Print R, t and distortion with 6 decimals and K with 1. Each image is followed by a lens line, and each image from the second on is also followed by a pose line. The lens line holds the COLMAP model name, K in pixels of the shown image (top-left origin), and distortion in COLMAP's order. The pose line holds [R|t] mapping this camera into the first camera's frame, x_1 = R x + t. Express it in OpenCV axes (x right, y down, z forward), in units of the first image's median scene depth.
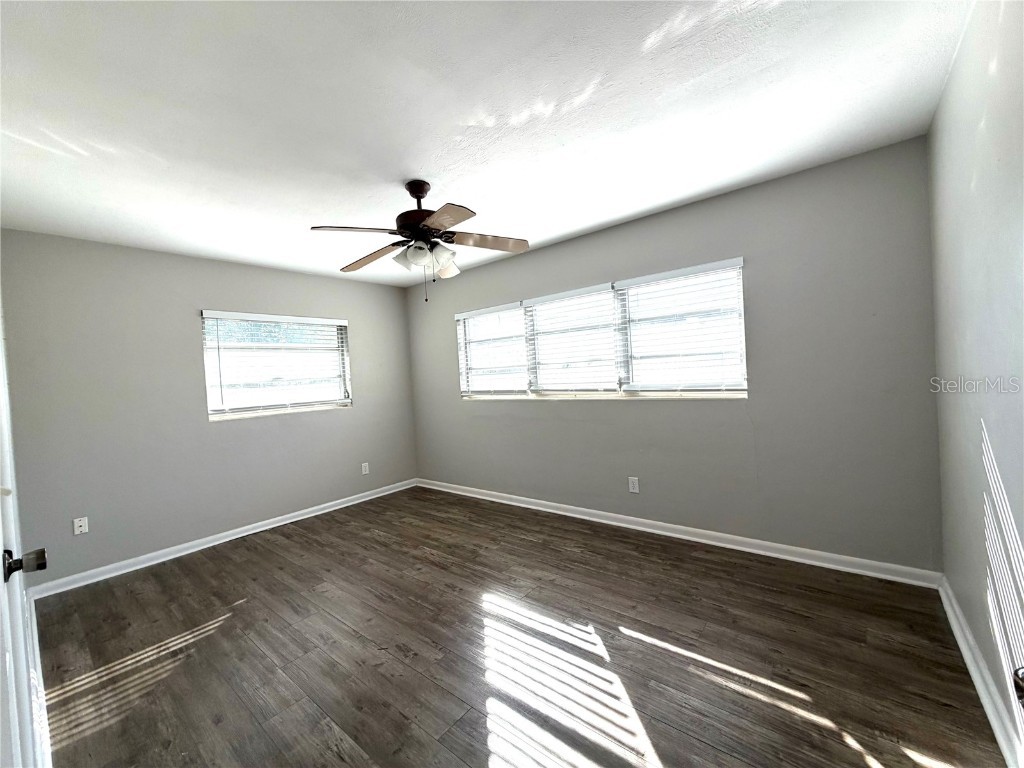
lens RADIAL K [[408.1, 0, 504.6], [0, 408.1, 389.8], [0, 0, 1]] dist [0.001540, 0.000195]
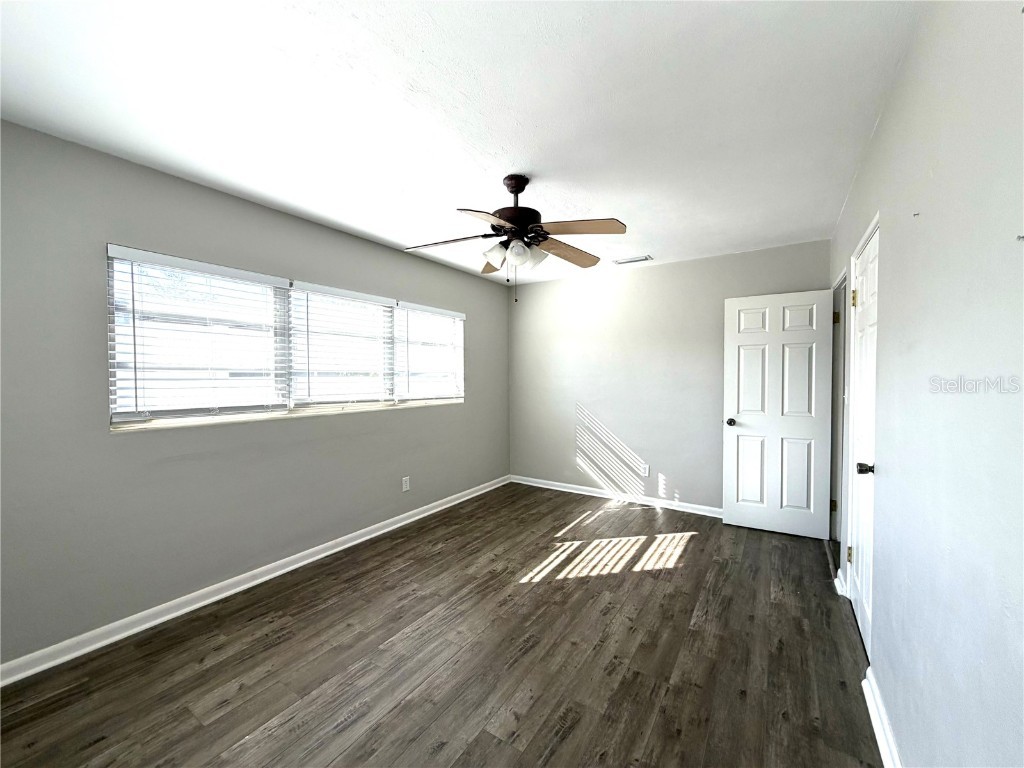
lens RADIAL K [[408.1, 0, 513.6], [0, 408.1, 383.9], [0, 0, 1]] dist [0.001540, 0.000195]
pose [[-0.118063, 0.036206, 0.992346, -0.856153], [0.040456, 0.998681, -0.031624, 0.005642], [-0.992182, 0.036412, -0.119372, 0.842198]]
